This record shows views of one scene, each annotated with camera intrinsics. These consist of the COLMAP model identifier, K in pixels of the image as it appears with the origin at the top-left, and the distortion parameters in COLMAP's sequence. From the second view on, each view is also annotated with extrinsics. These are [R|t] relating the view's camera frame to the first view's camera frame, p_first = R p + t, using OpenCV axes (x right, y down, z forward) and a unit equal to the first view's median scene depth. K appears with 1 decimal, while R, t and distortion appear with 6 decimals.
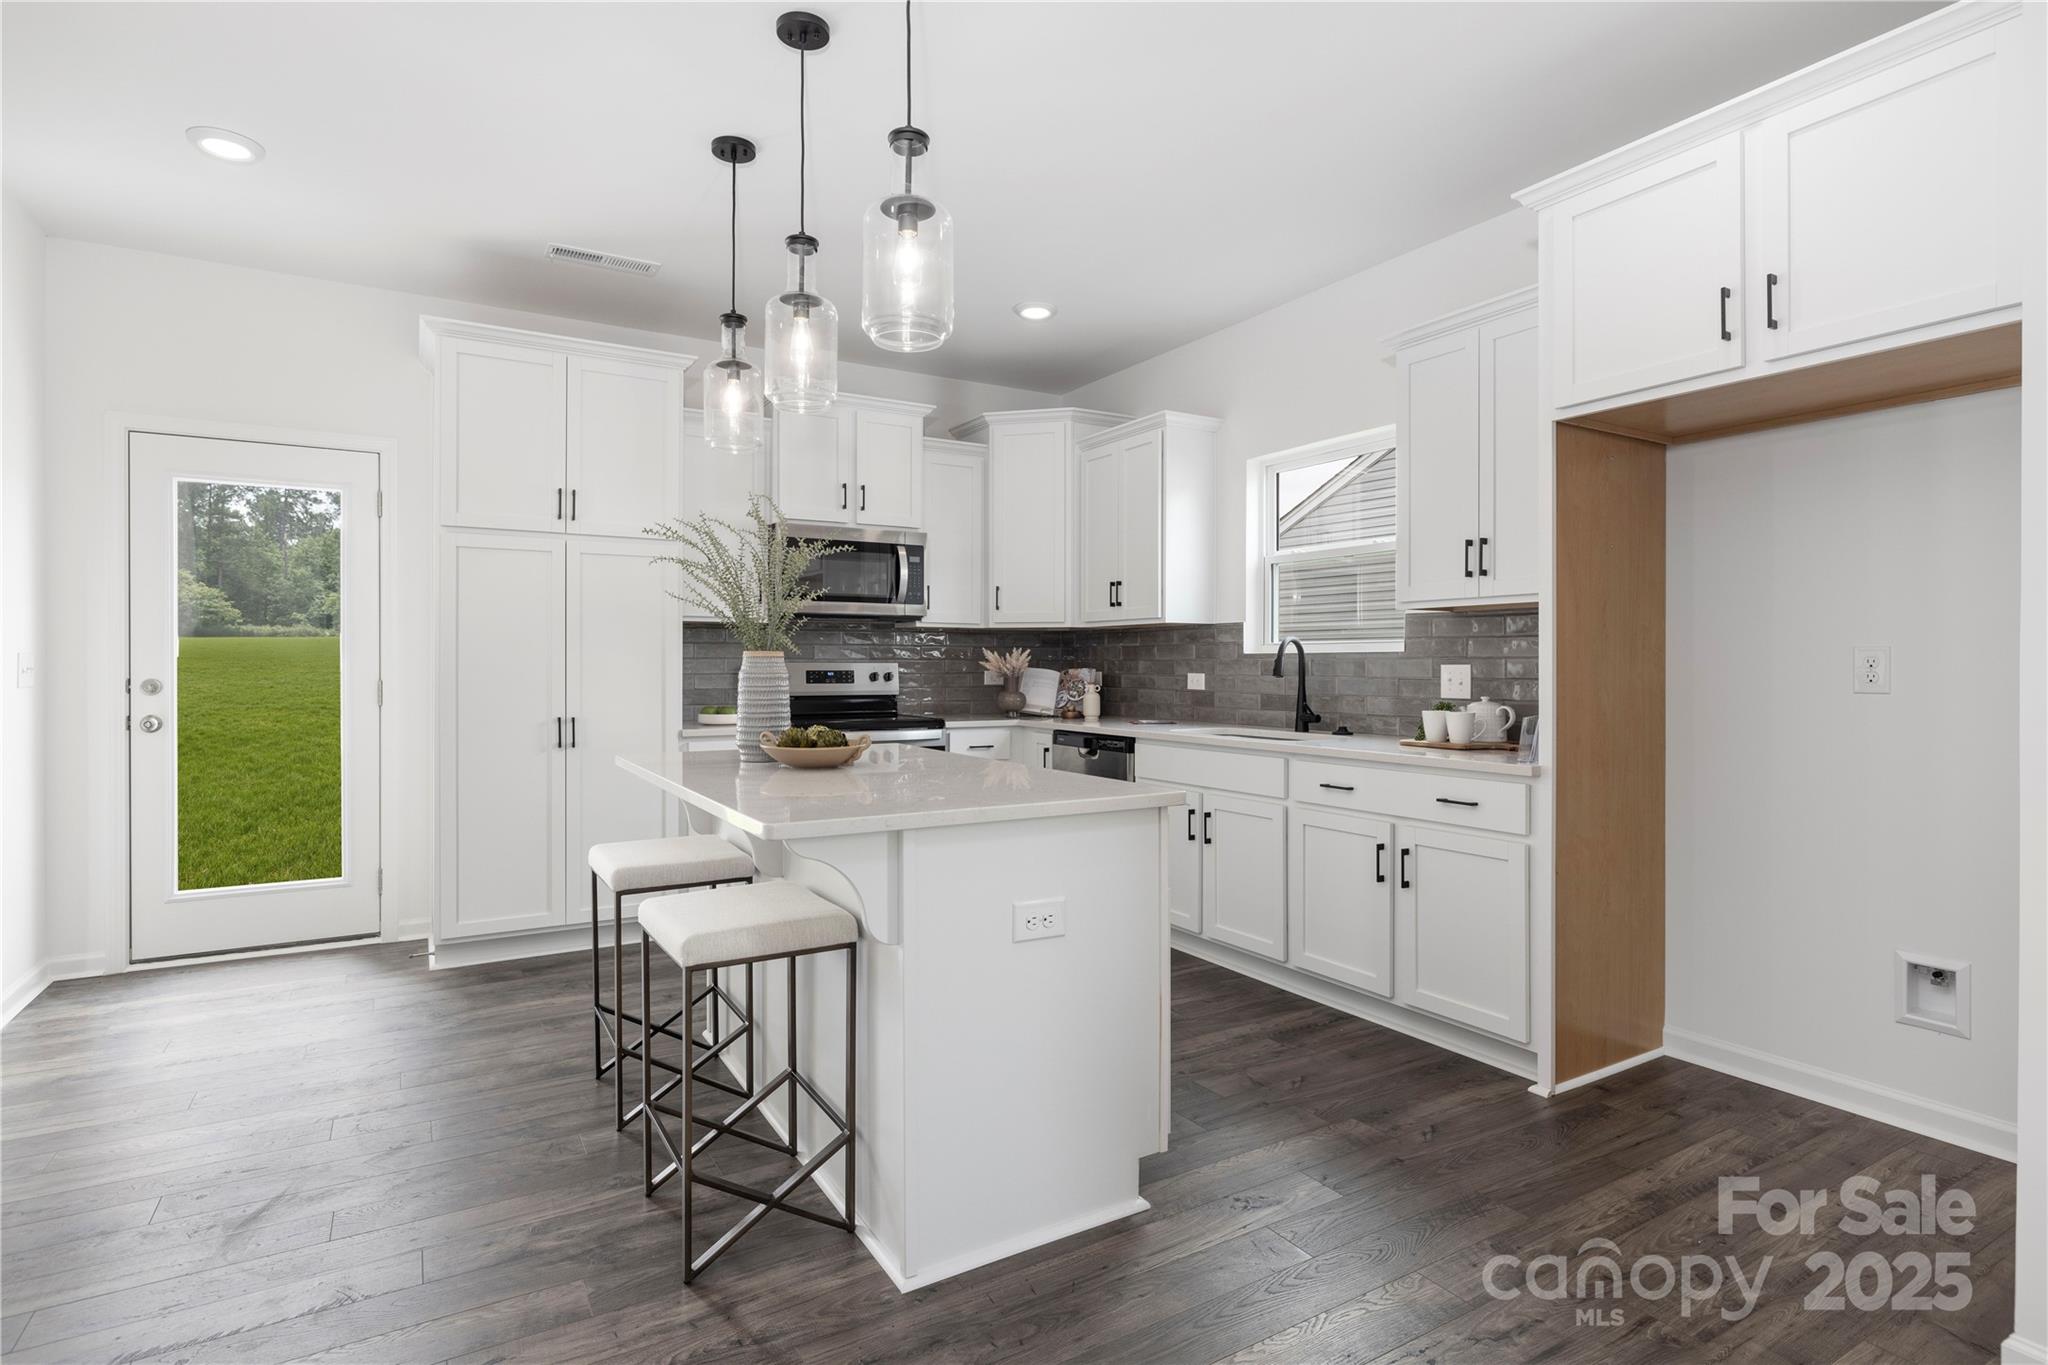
lens RADIAL K [[1040.1, 0, 1020.6], [0, 1040.1, 666.0], [0, 0, 1]] dist [-0.003233, -0.000449]
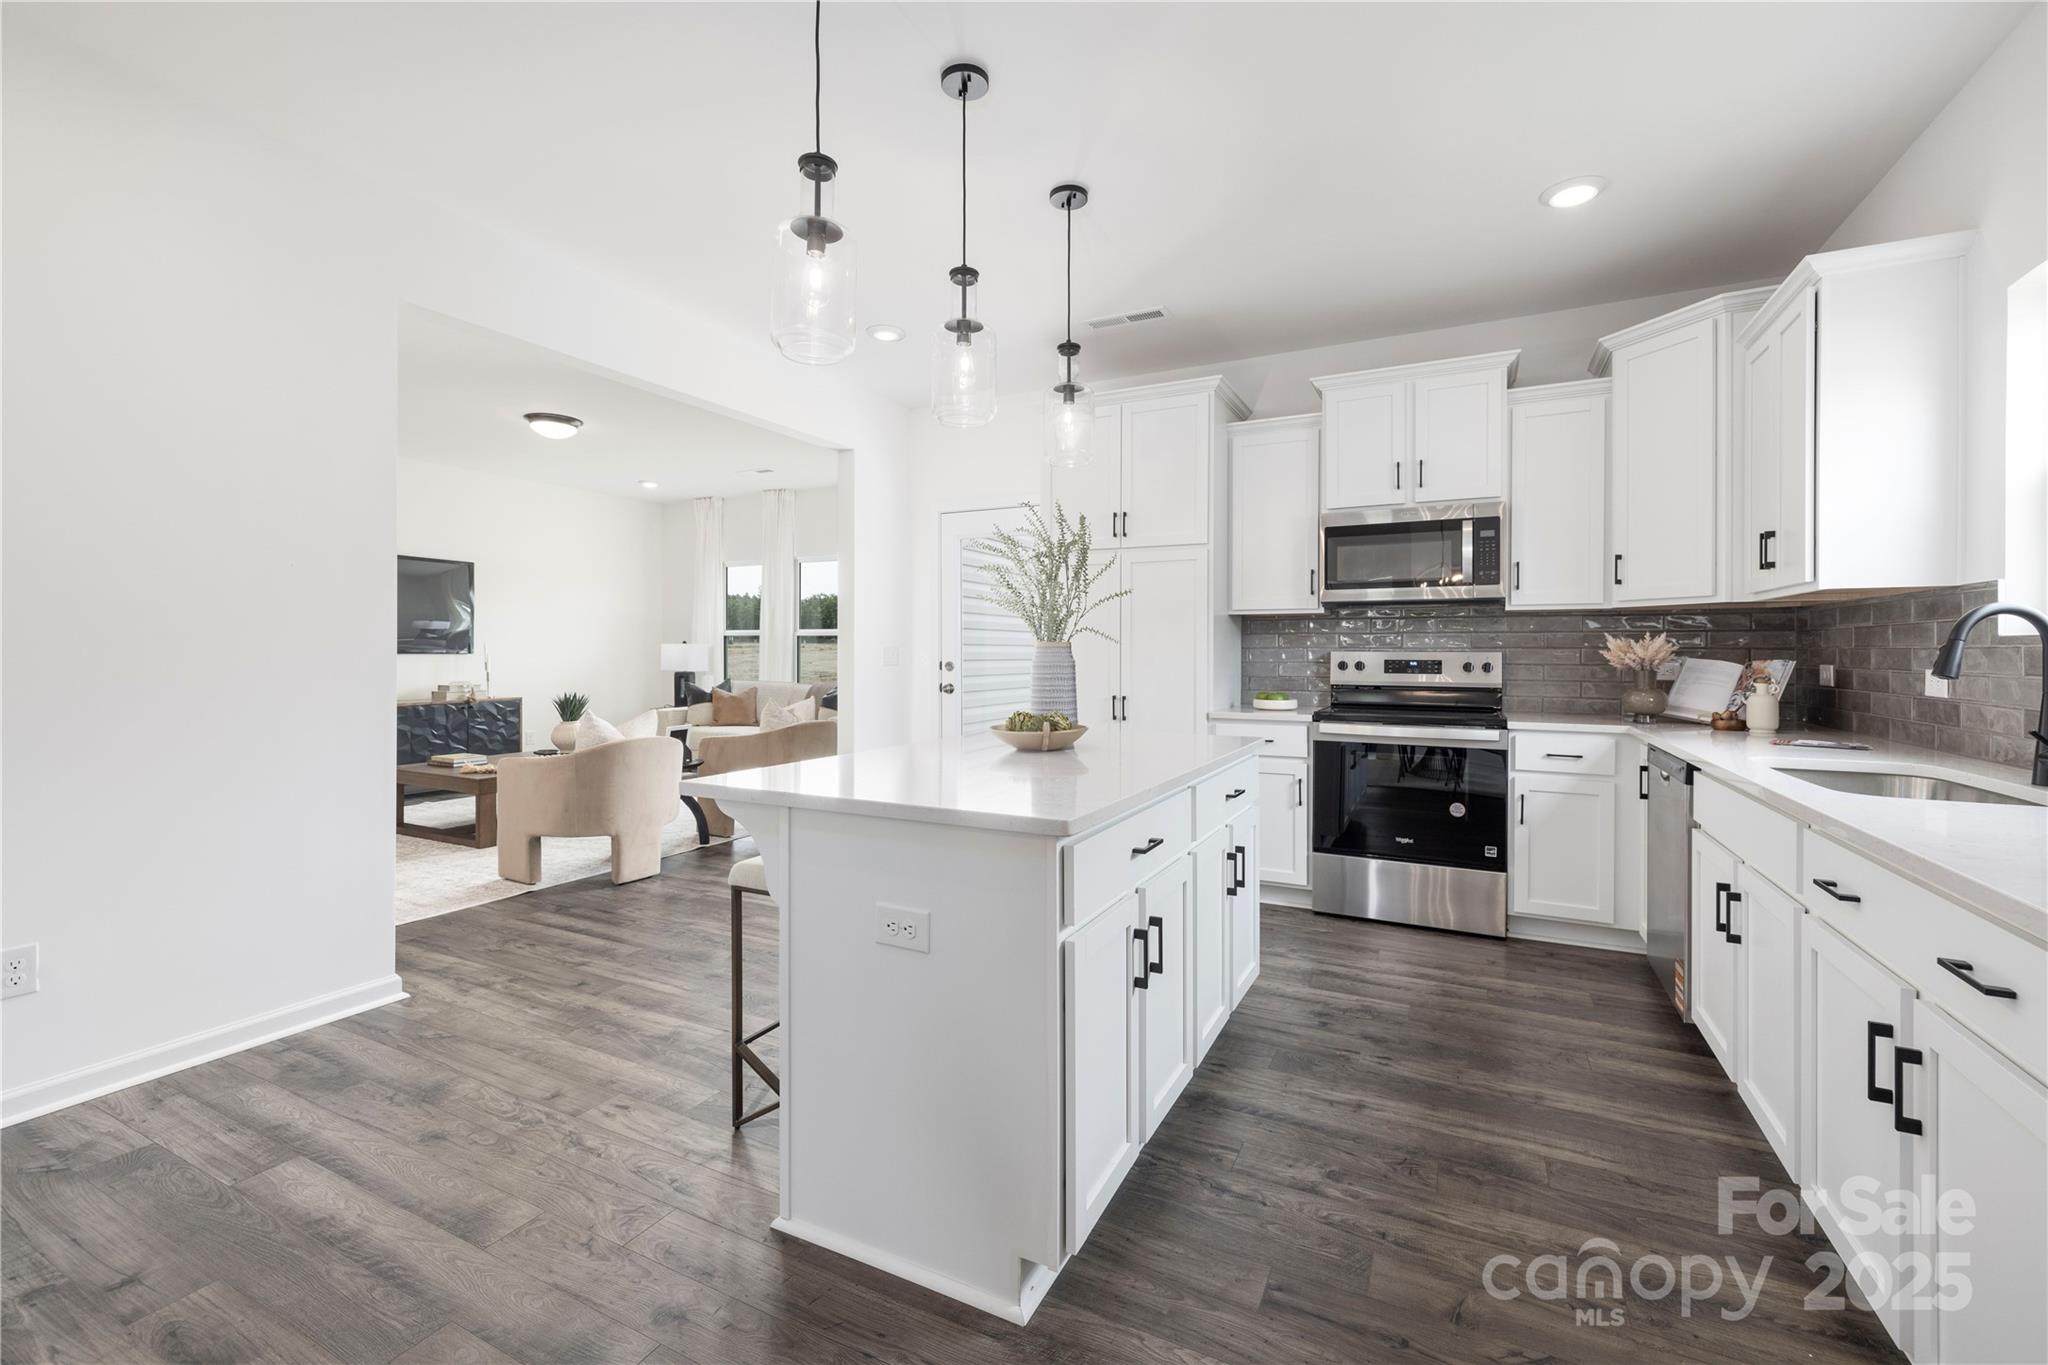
lens RADIAL K [[861.8, 0, 1018.3], [0, 861.8, 656.8], [0, 0, 1]] dist [0.000235, 0.000166]
pose [[0.530883, 0.005109, -0.847430, 0.317551], [-0.003251, 0.999987, 0.003992, -0.000473], [0.847439, 0.000636, 0.530893, 0.296087]]
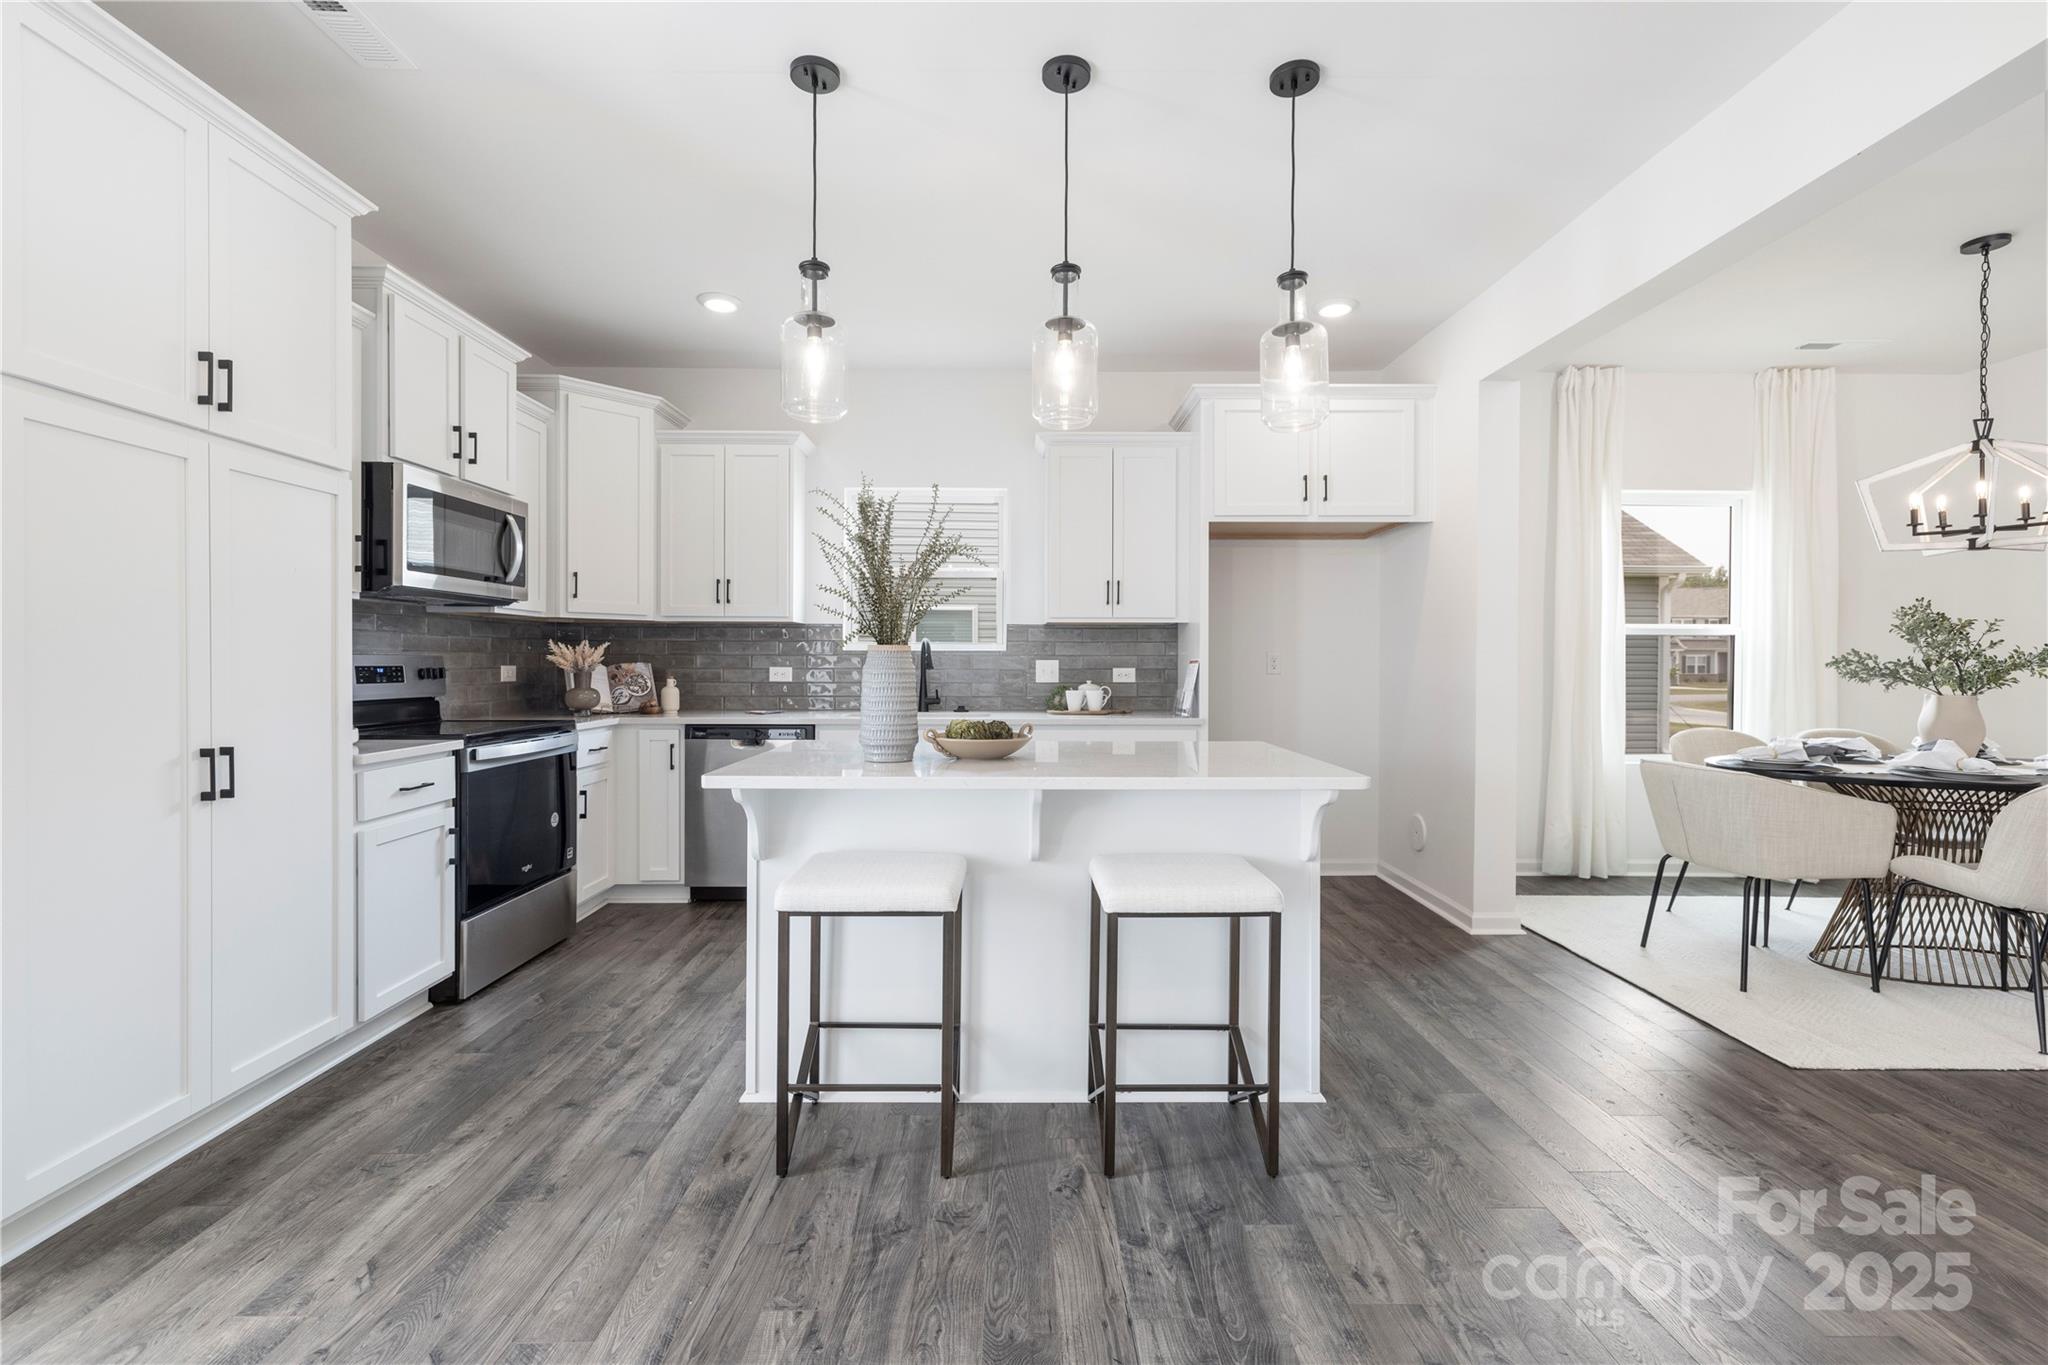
lens RADIAL K [[885.9, 0, 1026.8], [0, 885.9, 669.3], [0, 0, 1]] dist [0.001278, 0.000305]
pose [[0.494252, -0.006782, 0.869292, -0.546710], [-0.000940, 0.999965, 0.008336, 0.001206], [-0.869318, -0.004937, 0.494228, 0.304597]]
